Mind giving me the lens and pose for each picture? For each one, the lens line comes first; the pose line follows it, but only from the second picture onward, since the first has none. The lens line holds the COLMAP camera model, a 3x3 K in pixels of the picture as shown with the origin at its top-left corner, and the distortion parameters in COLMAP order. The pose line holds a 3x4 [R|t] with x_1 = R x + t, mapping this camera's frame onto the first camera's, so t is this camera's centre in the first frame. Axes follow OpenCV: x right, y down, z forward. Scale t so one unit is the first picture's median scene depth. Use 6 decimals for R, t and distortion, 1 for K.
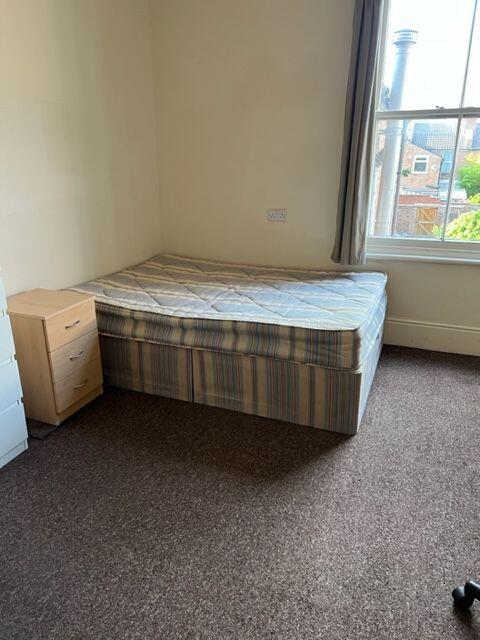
lens RADIAL K [[480.9, 0, 235.4], [0, 480.9, 319.0], [0, 0, 1]] dist [0.040411, -0.054653]
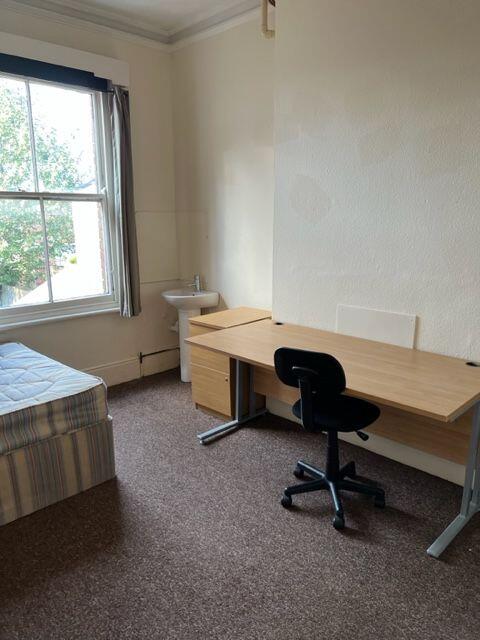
lens RADIAL K [[480.9, 0, 236.8], [0, 480.9, 320.9], [0, 0, 1]] dist [0.040411, -0.054653]
pose [[0.405011, -0.197803, 0.892659, -0.563971], [0.308122, 0.948736, 0.070430, -0.090792], [-0.860829, 0.246523, 0.445196, 0.186461]]
